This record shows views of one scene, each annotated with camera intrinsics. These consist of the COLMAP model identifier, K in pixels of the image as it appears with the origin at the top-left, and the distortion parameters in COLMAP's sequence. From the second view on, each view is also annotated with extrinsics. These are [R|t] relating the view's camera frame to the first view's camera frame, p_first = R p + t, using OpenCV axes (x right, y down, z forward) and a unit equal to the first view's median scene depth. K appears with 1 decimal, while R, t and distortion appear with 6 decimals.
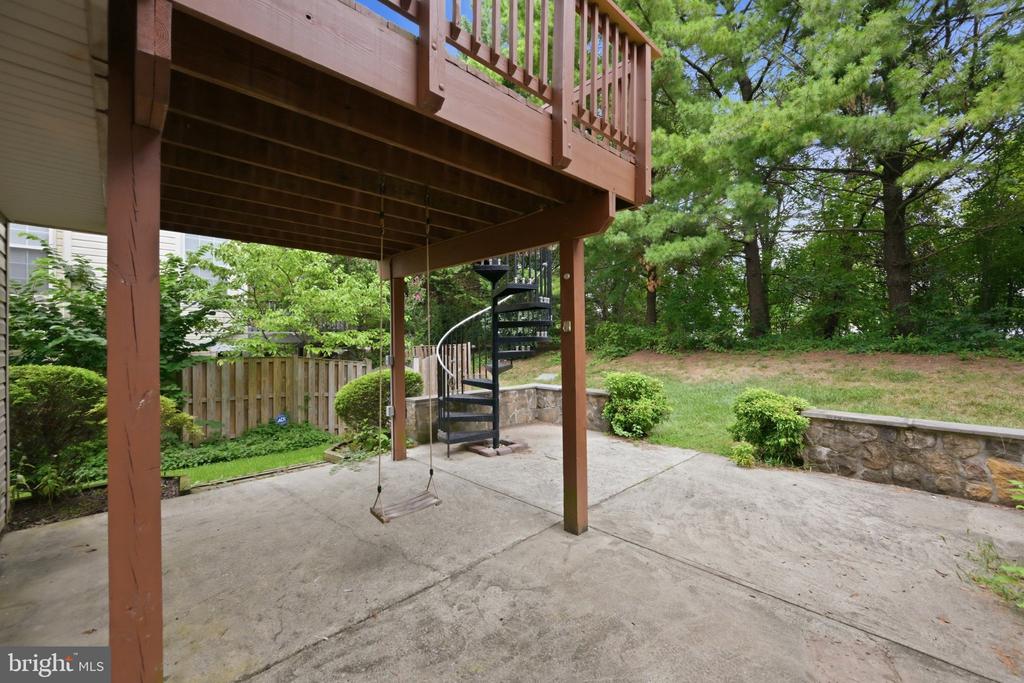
lens RADIAL K [[409.9, 0, 508.6], [0, 409.9, 341.8], [0, 0, 1]] dist [-0.000312, 0.000470]
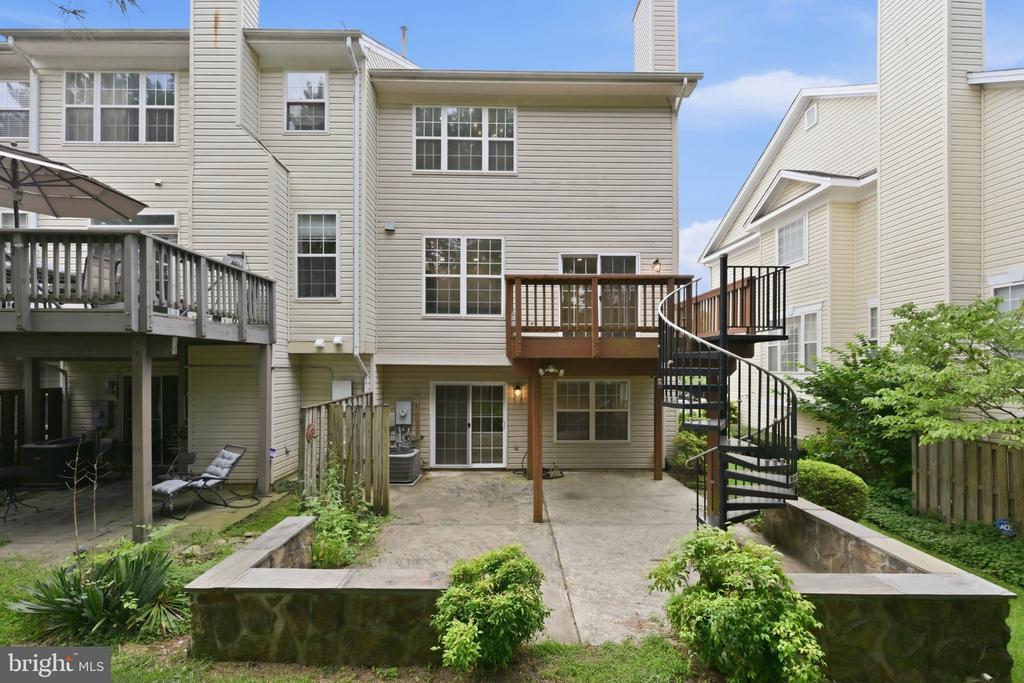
lens RADIAL K [[419.7, 0, 496.2], [0, 419.7, 348.9], [0, 0, 1]] dist [0.000200, 0.000215]
pose [[-0.699476, -0.024241, -0.714245, 2.143780], [0.001848, 0.999360, -0.035727, -0.370738], [0.714654, -0.026310, -0.698983, 2.765249]]
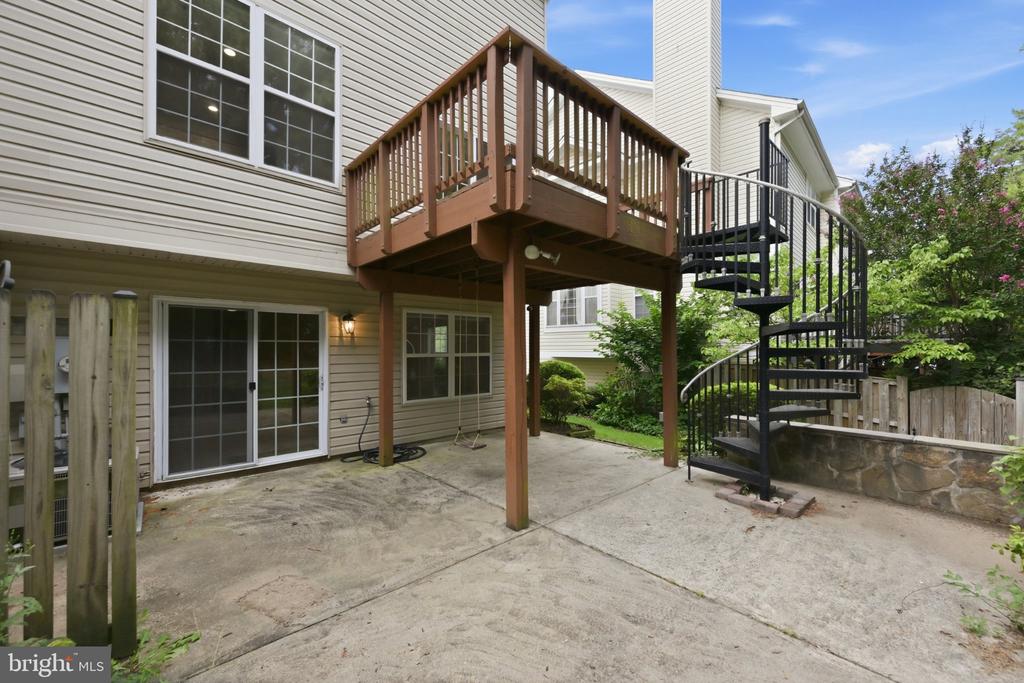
lens RADIAL K [[409.9, 0, 508.6], [0, 409.9, 341.8], [0, 0, 1]] dist [-0.000312, 0.000470]
pose [[-0.030050, -0.009925, -0.999499, 1.492750], [-0.006609, 0.999931, -0.009731, -0.021971], [0.999527, 0.006314, -0.030113, 1.201208]]
